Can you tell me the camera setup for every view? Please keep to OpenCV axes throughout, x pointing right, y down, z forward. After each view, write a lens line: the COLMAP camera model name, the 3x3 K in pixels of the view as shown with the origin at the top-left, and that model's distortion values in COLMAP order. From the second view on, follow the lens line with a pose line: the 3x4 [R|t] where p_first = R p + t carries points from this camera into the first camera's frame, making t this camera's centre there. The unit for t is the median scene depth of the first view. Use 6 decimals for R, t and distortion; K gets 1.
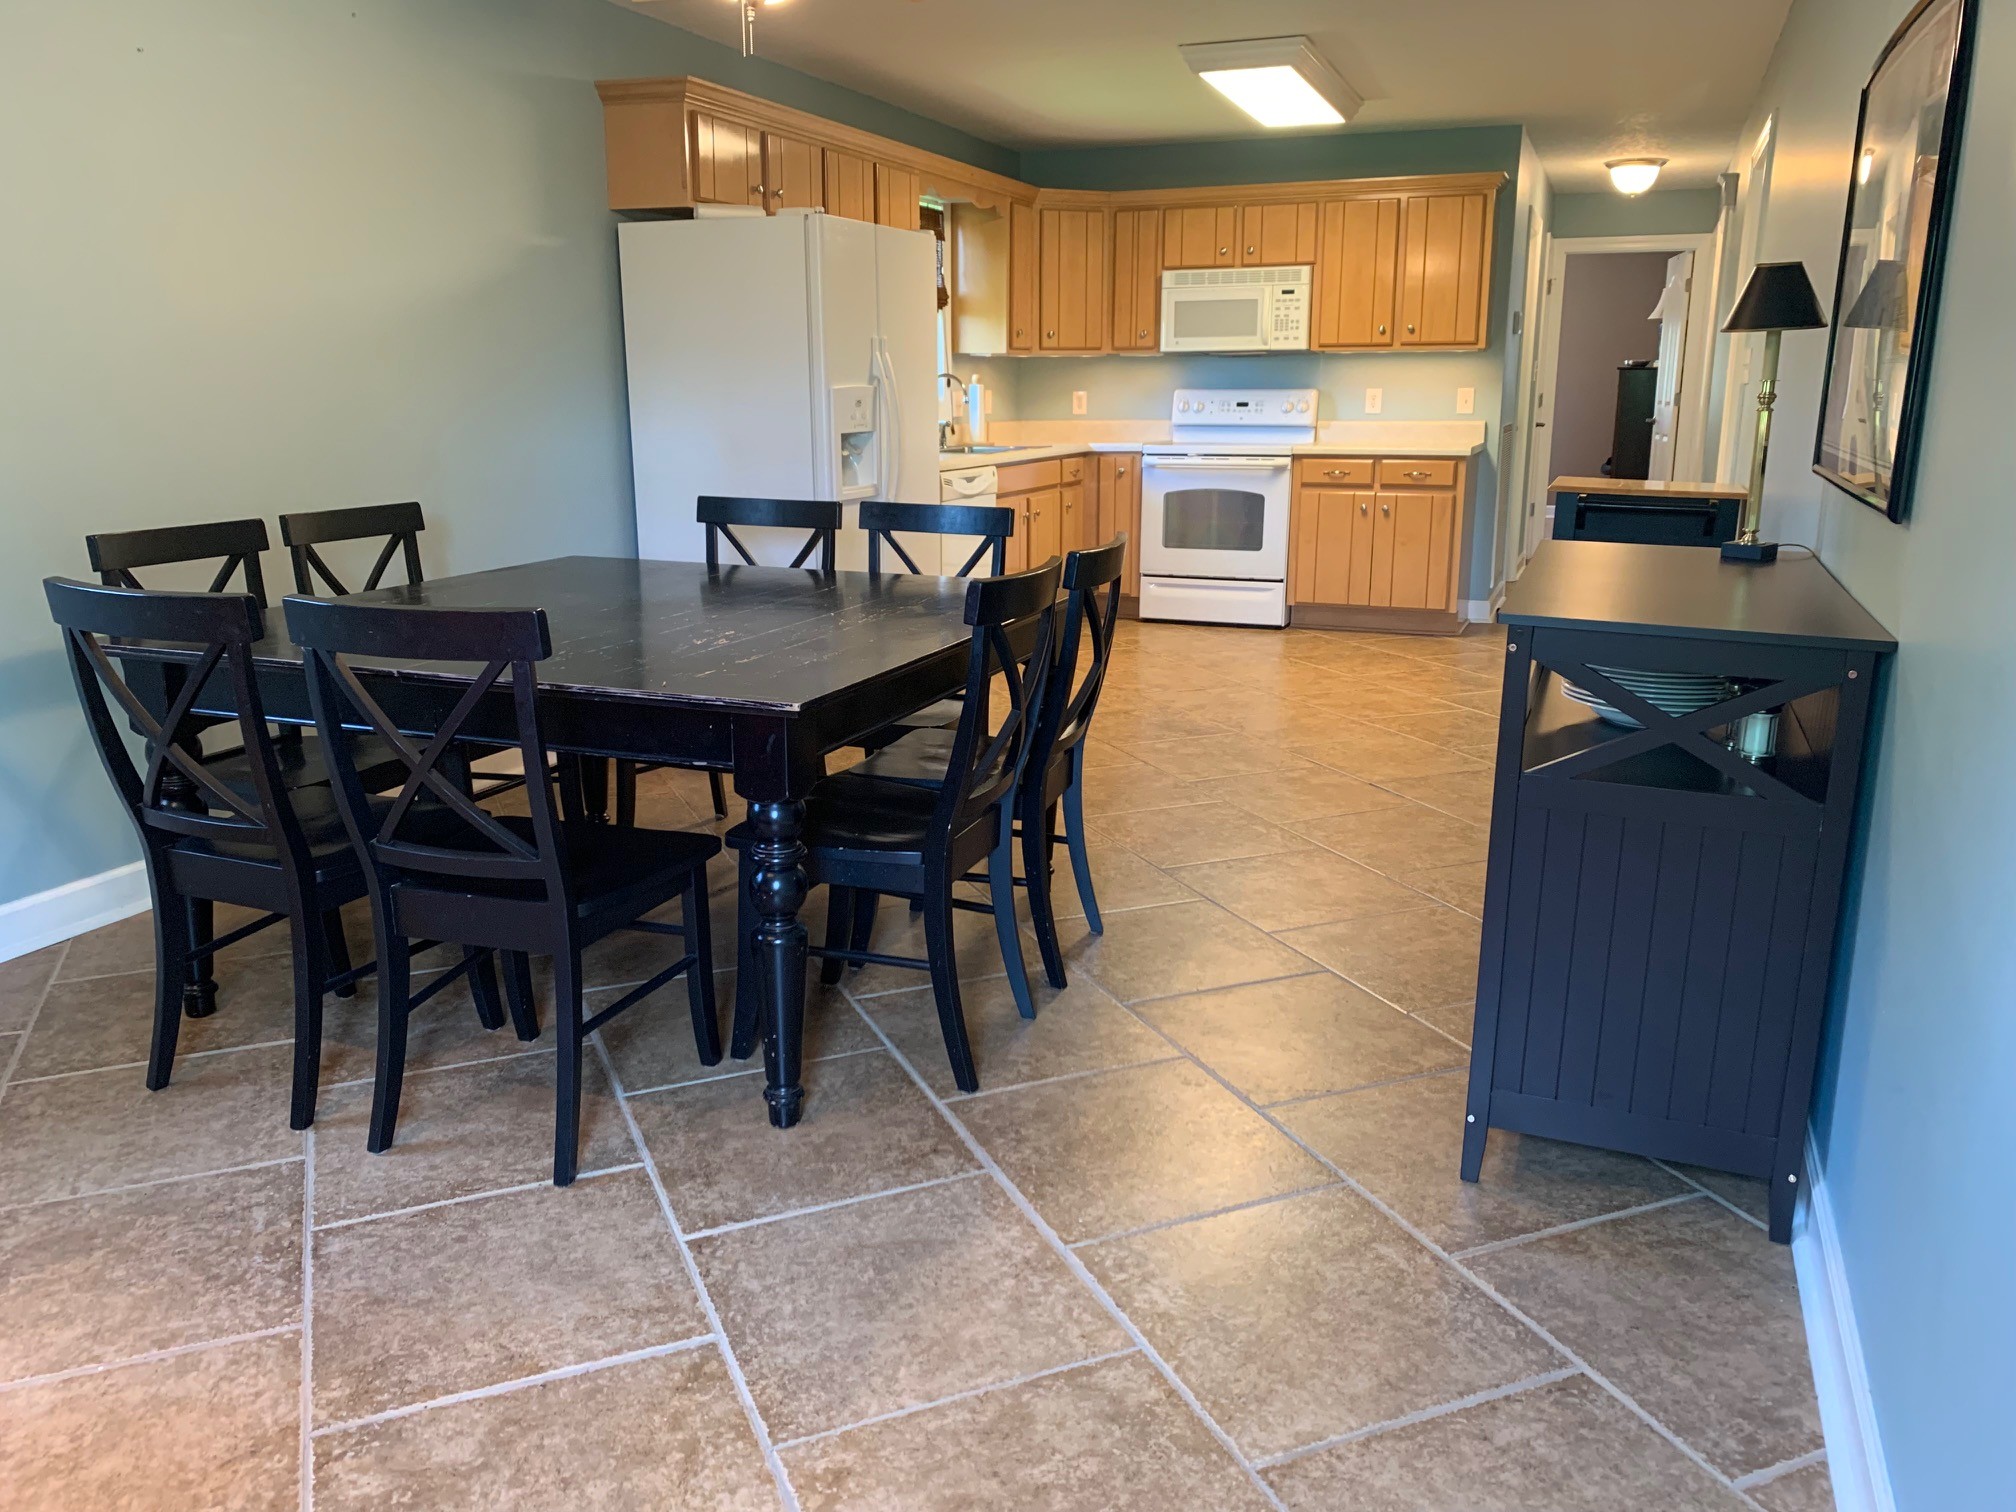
lens RADIAL K [[1584.2, 0, 999.3], [0, 1584.2, 765.6], [0, 0, 1]] dist [0.047919, -0.065446]
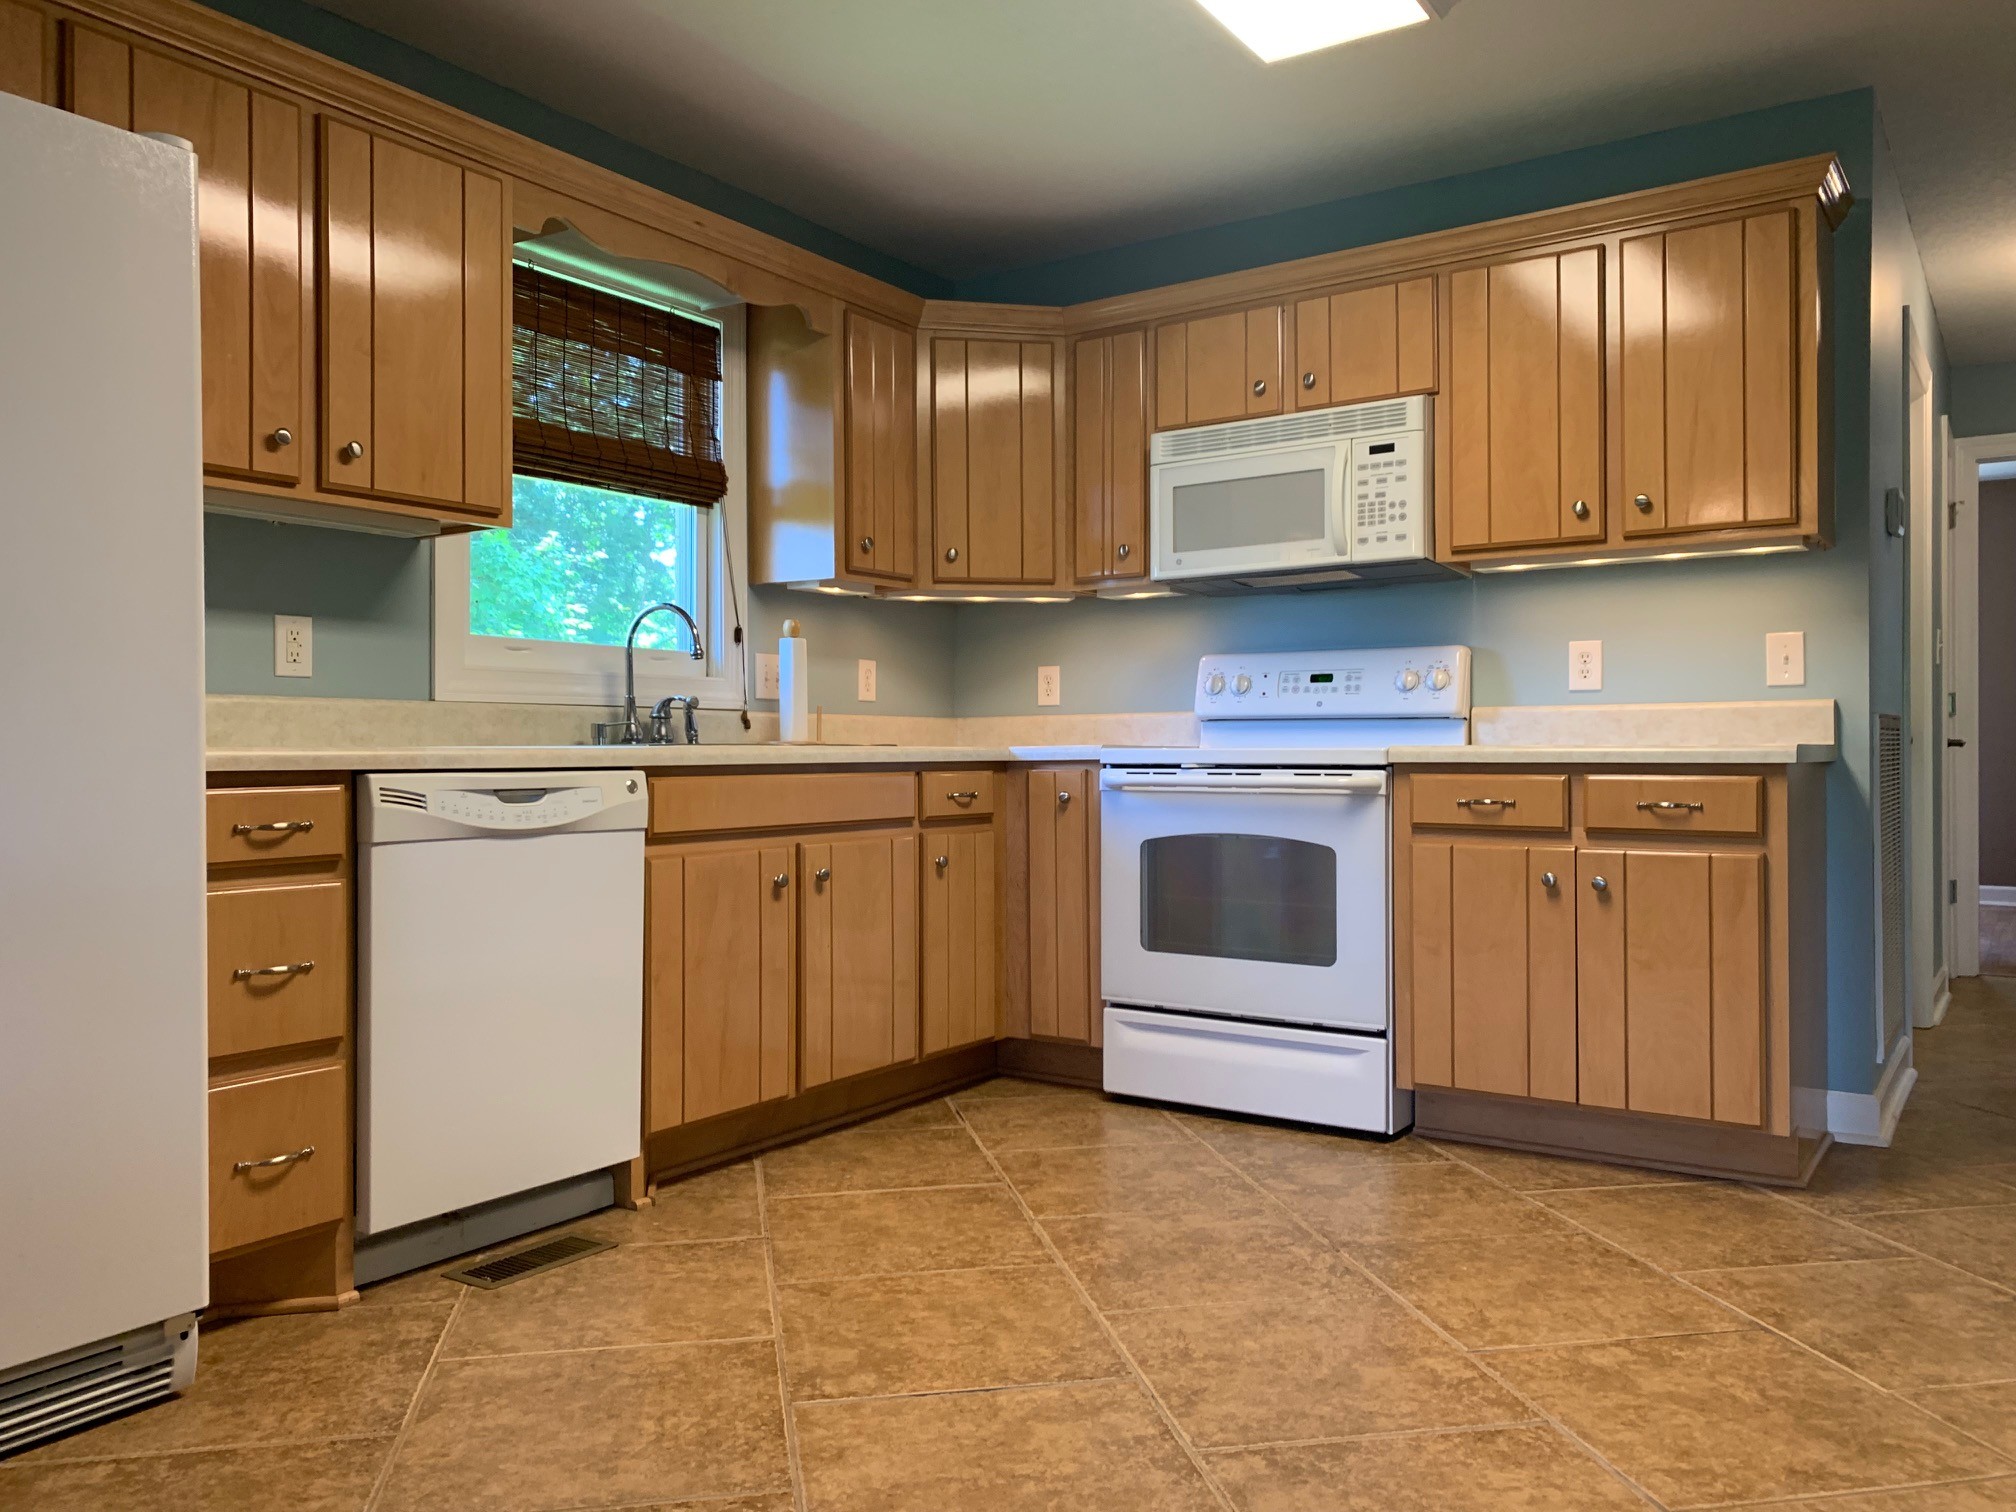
lens RADIAL K [[1584.2, 0, 998.3], [0, 1584.2, 747.1], [0, 0, 1]] dist [0.047919, -0.065446]
pose [[0.977738, 0.001175, -0.209826, 0.166750], [-0.050868, 0.971482, -0.231594, -0.084573], [0.203570, 0.237111, 0.949914, 0.519445]]
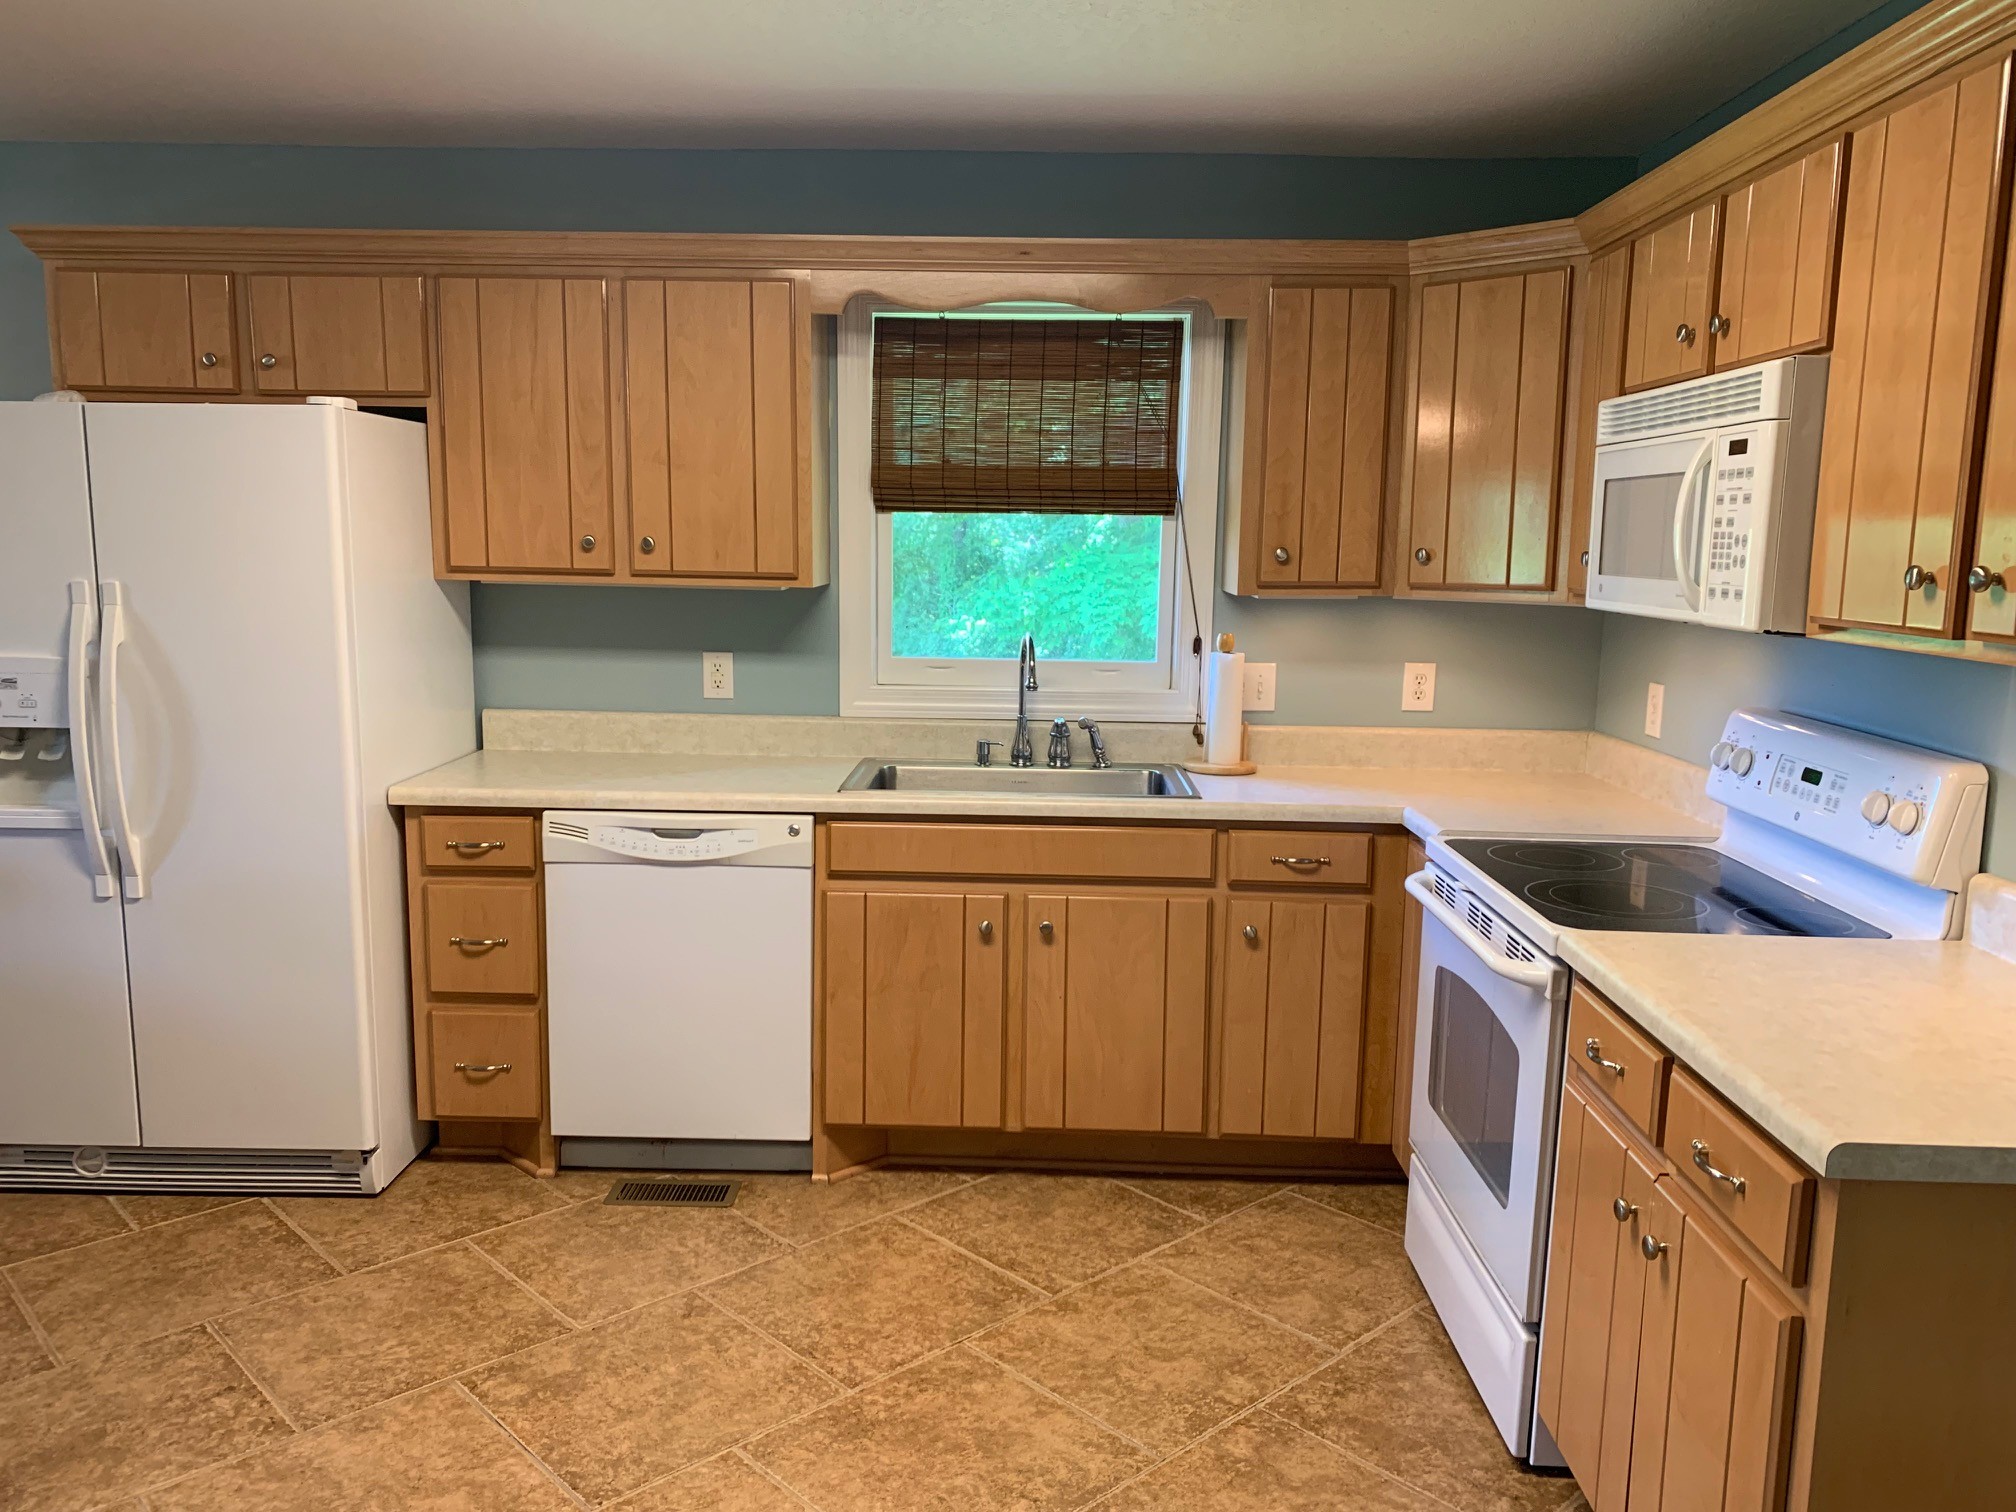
lens RADIAL K [[1584.2, 0, 972.7], [0, 1584.2, 757.5], [0, 0, 1]] dist [0.047919, -0.065446]
pose [[0.325346, 0.149035, -0.933776, 0.425706], [-0.232162, 0.969865, 0.073905, -0.225247], [0.916652, 0.192743, 0.350142, 0.759664]]
